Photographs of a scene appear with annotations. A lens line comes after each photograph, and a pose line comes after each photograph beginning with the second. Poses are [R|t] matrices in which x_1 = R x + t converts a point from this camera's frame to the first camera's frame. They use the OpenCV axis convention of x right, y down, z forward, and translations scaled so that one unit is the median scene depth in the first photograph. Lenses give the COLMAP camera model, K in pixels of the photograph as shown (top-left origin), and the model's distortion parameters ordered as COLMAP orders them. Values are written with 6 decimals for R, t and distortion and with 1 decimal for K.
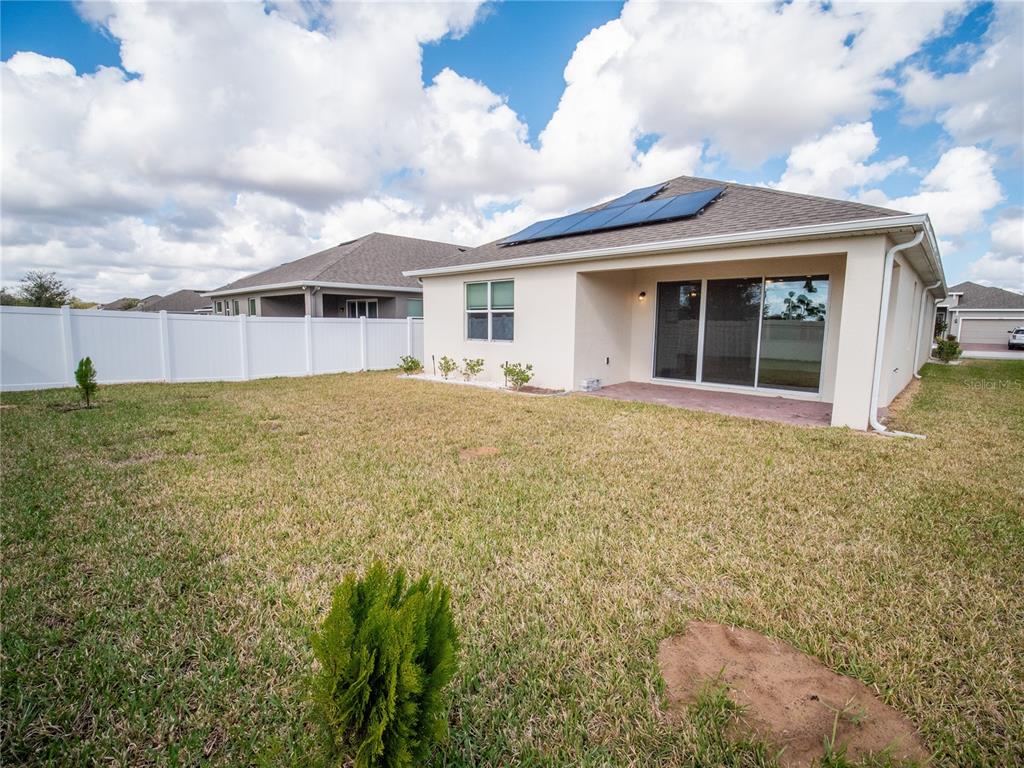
lens RADIAL K [[466.6, 0, 512.0], [0, 466.6, 384.0], [0, 0, 1]] dist [0.018253, -0.036242]
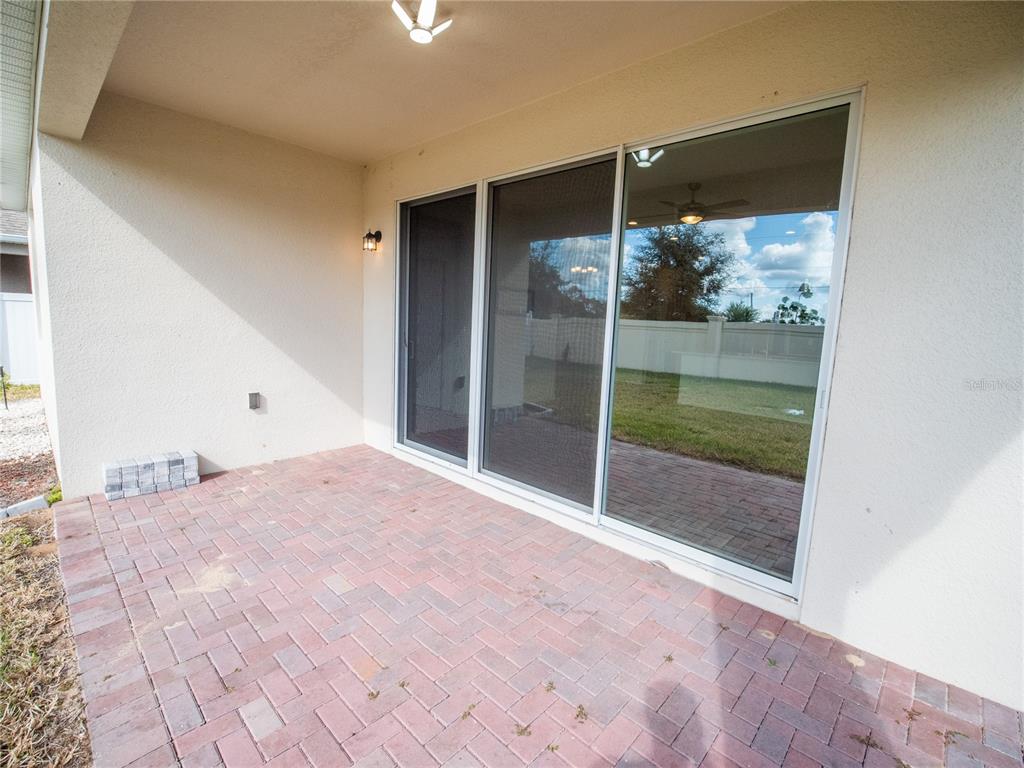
lens RADIAL K [[466.6, 0, 512.0], [0, 466.6, 384.0], [0, 0, 1]] dist [0.018253, -0.036242]
pose [[0.999562, 0.028415, 0.008302, 0.398894], [-0.028394, 0.999593, -0.002578, -0.066576], [-0.008372, 0.002341, 0.999962, 0.595443]]
